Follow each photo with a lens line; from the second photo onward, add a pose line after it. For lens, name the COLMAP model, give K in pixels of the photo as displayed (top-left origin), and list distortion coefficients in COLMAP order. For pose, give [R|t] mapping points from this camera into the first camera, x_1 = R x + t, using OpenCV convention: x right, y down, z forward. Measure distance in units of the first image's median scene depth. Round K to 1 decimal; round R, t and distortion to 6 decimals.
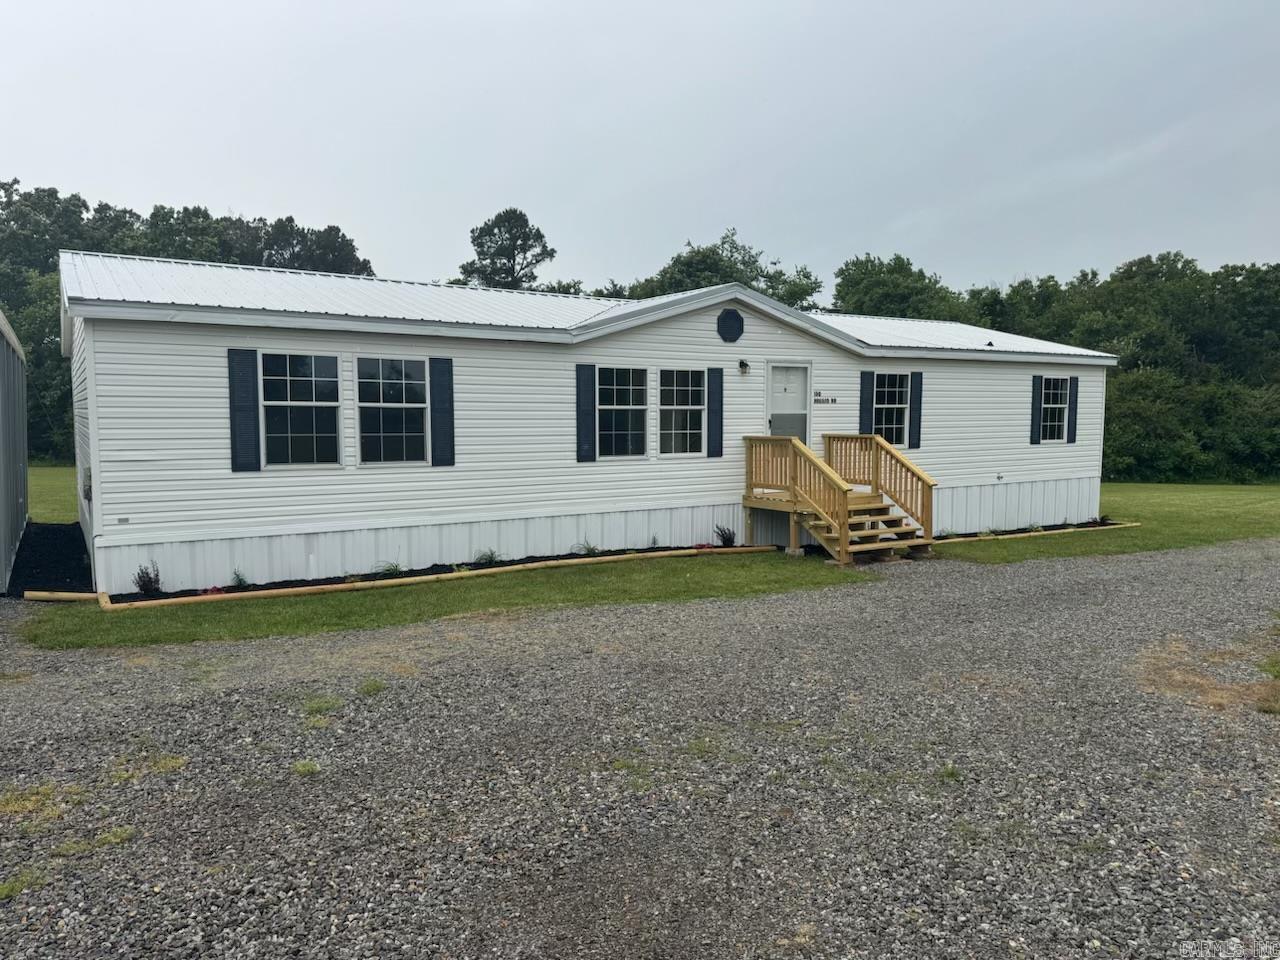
lens RADIAL K [[889.3, 0, 640.0], [0, 889.3, 480.0], [0, 0, 1]] dist [0.125019, -0.183011]
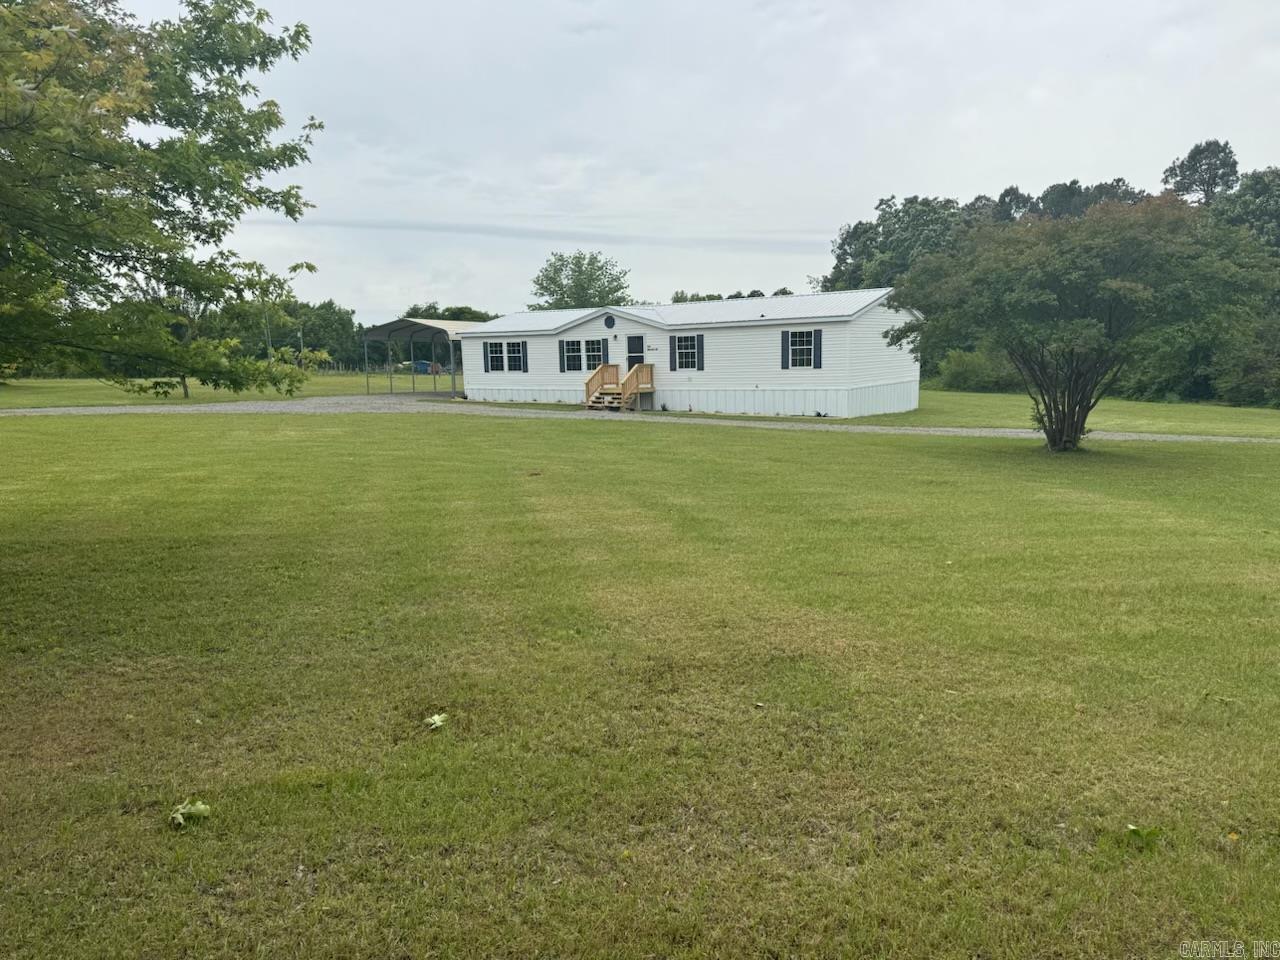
lens RADIAL K [[889.3, 0, 640.0], [0, 889.3, 480.0], [0, 0, 1]] dist [0.125019, -0.183011]
pose [[0.397952, 0.117268, -0.909881, 2.719049], [-0.050821, 0.993092, 0.105765, 0.007506], [0.915998, 0.004152, 0.401162, 0.028046]]
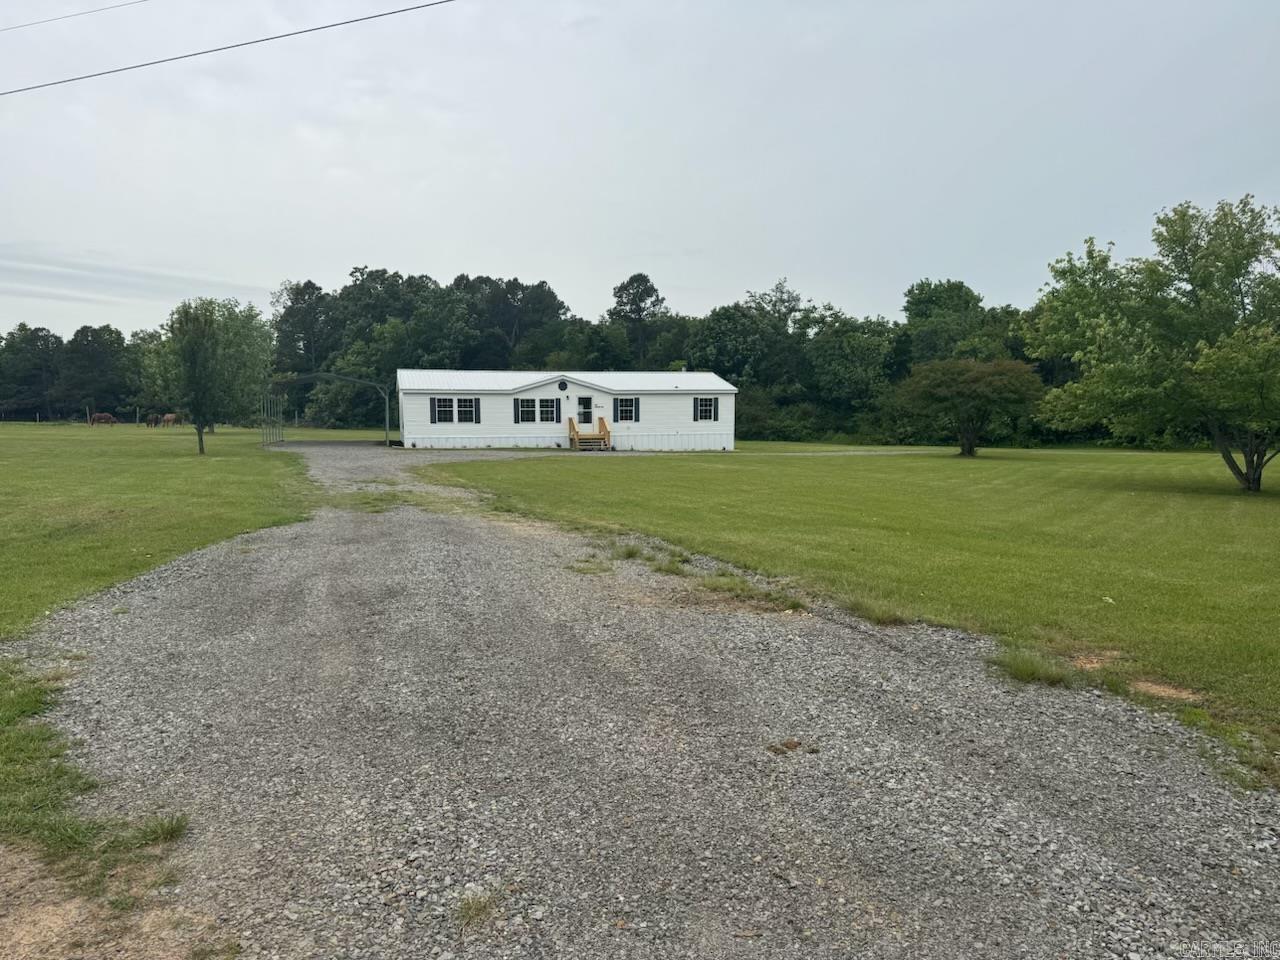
lens RADIAL K [[889.3, 0, 640.0], [0, 889.3, 480.0], [0, 0, 1]] dist [0.125019, -0.183011]
pose [[0.959340, 0.028436, -0.280816, 1.471936], [-0.022502, 0.999451, 0.024336, 0.112664], [0.281353, -0.017027, 0.959453, -2.438974]]
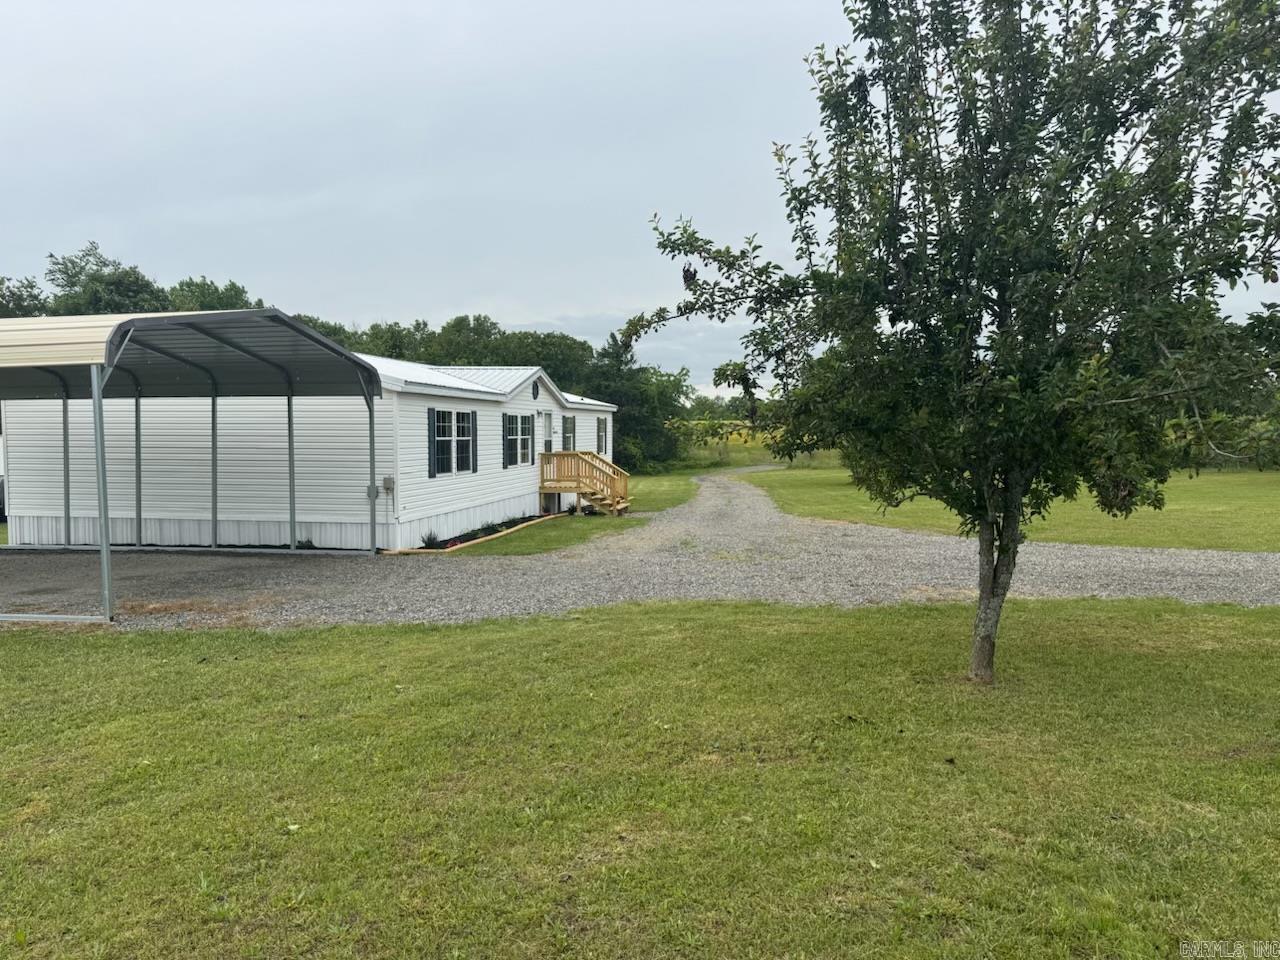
lens RADIAL K [[889.3, 0, 640.0], [0, 889.3, 480.0], [0, 0, 1]] dist [0.125019, -0.183011]
pose [[0.681542, -0.043643, 0.730476, -1.109585], [0.057290, 0.998338, 0.006195, 0.005373], [-0.729533, 0.037627, 0.682910, -0.367592]]
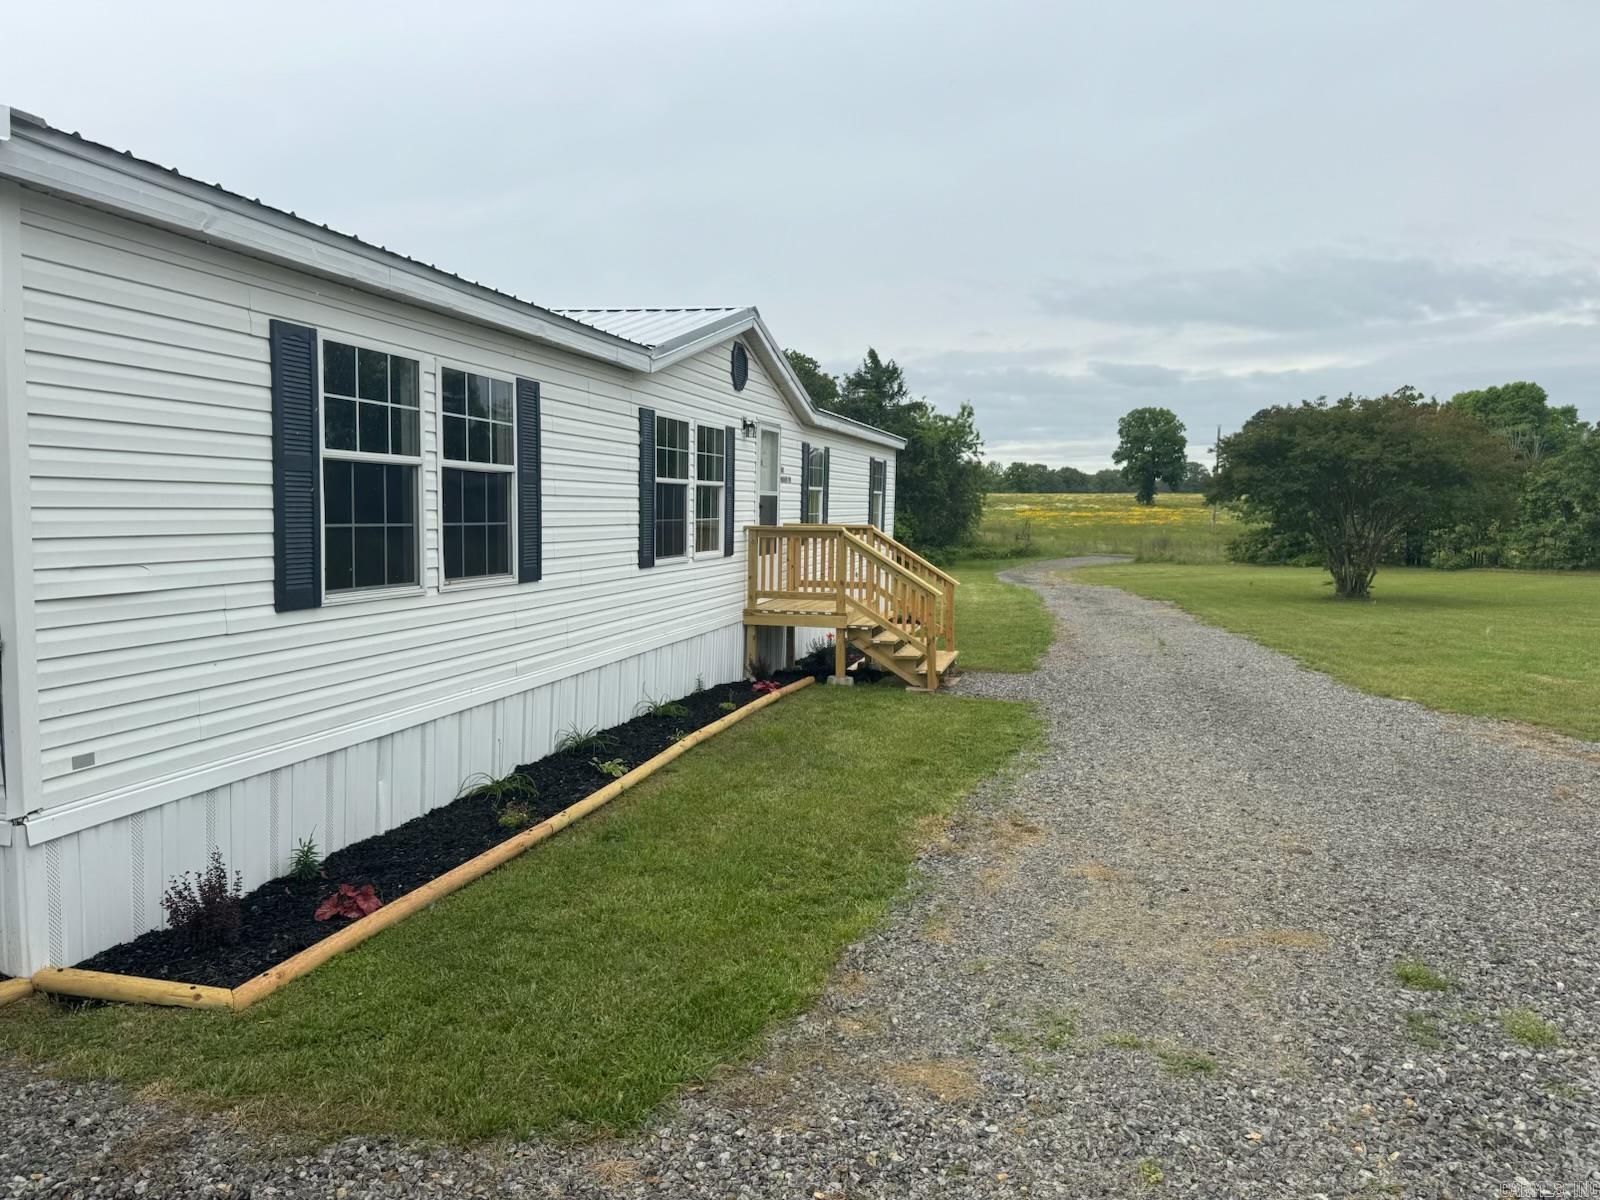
lens RADIAL K [[1111.6, 0, 800.0], [0, 1111.6, 600.0], [0, 0, 1]] dist [0.125019, -0.183011]
pose [[0.735579, -0.045612, 0.675902, -0.485452], [0.032088, 0.998957, 0.032492, -0.018931], [-0.676679, -0.002212, 0.736275, 0.342875]]
